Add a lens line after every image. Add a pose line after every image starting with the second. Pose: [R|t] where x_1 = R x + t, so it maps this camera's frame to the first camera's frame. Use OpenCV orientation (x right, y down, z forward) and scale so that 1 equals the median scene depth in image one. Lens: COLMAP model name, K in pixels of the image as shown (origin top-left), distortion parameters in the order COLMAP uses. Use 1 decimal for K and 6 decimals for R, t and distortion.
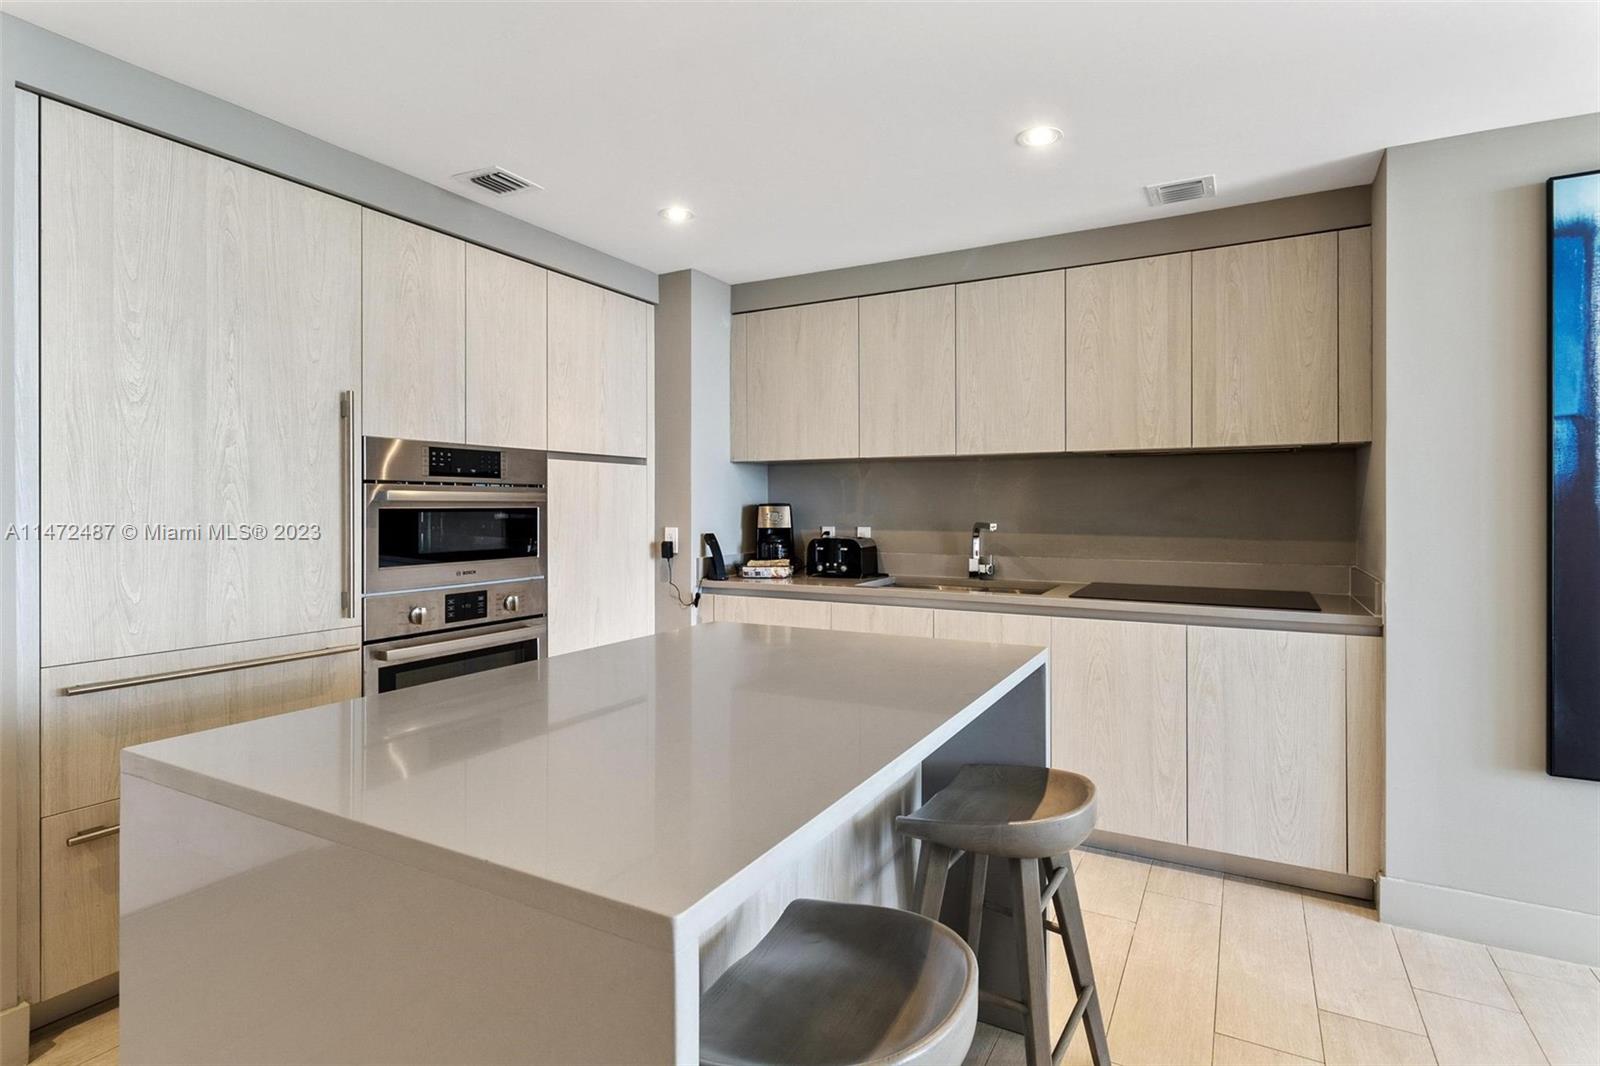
lens RADIAL K [[797.8, 0, 812.8], [0, 797.8, 508.9], [0, 0, 1]] dist [-0.005014, 0.001546]
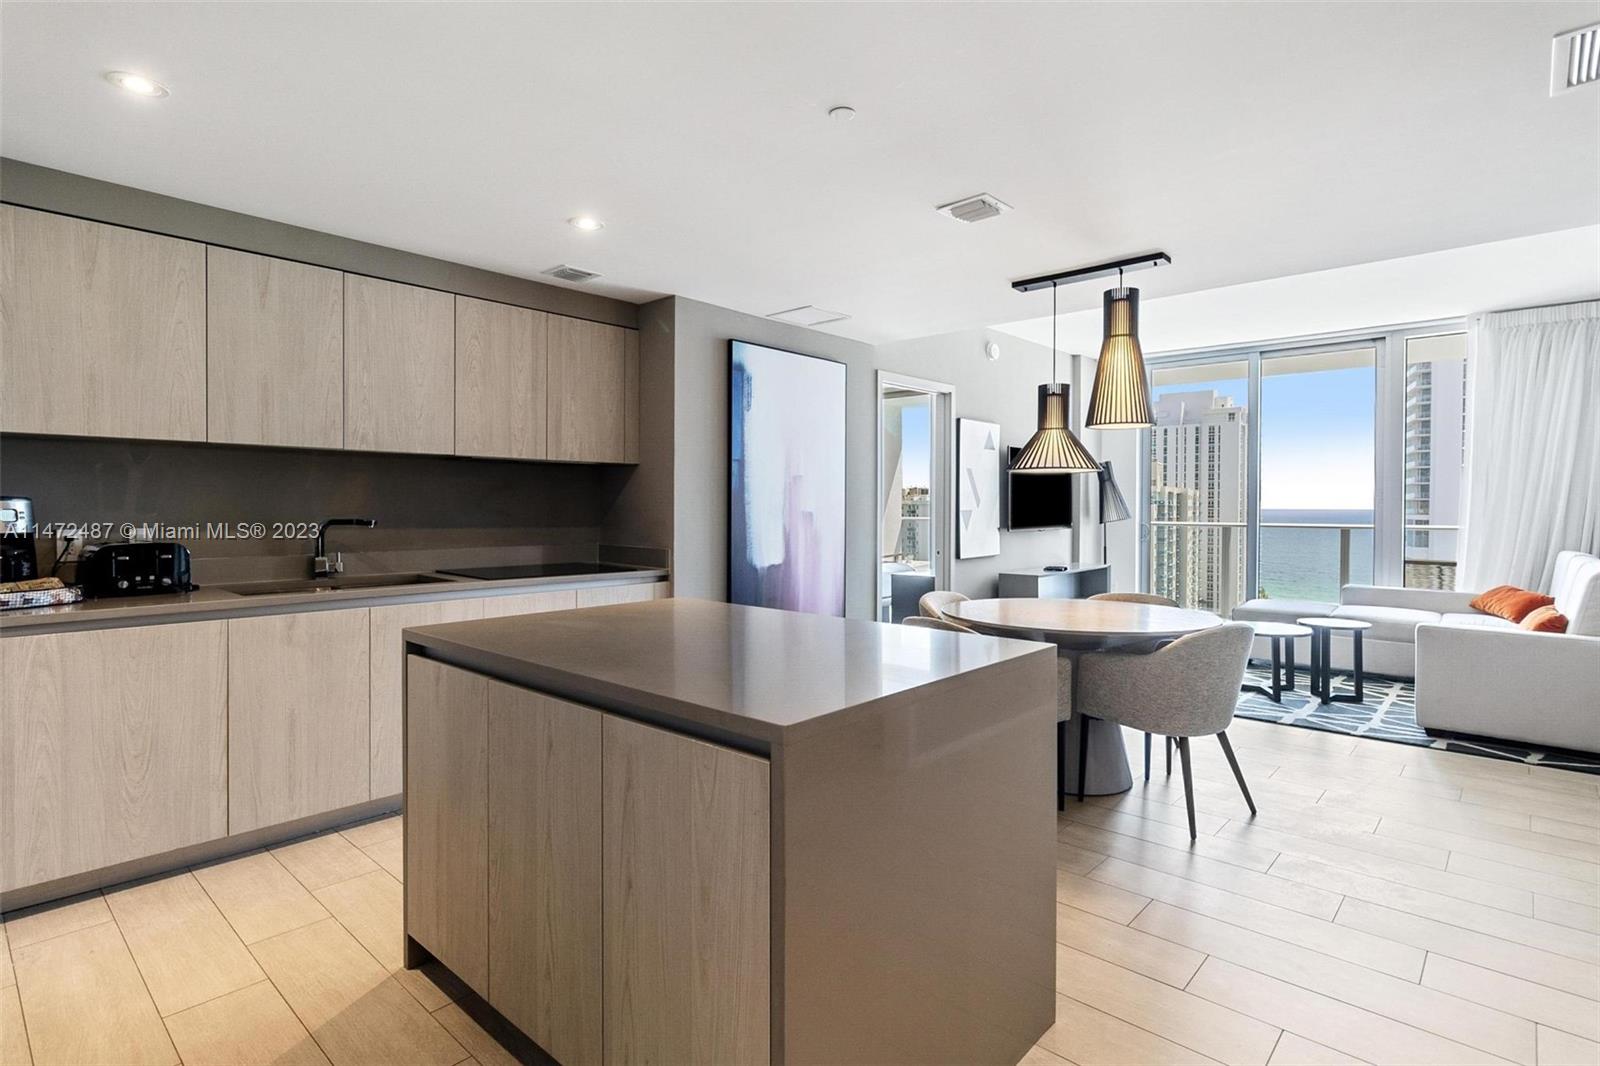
lens RADIAL K [[797.8, 0, 810.3], [0, 797.8, 513.8], [0, 0, 1]] dist [-0.005014, 0.001546]
pose [[0.227431, -0.008523, 0.973757, -0.724125], [-0.002257, 0.999954, 0.009280, 0.000250], [-0.973792, -0.004309, 0.227401, 0.267701]]
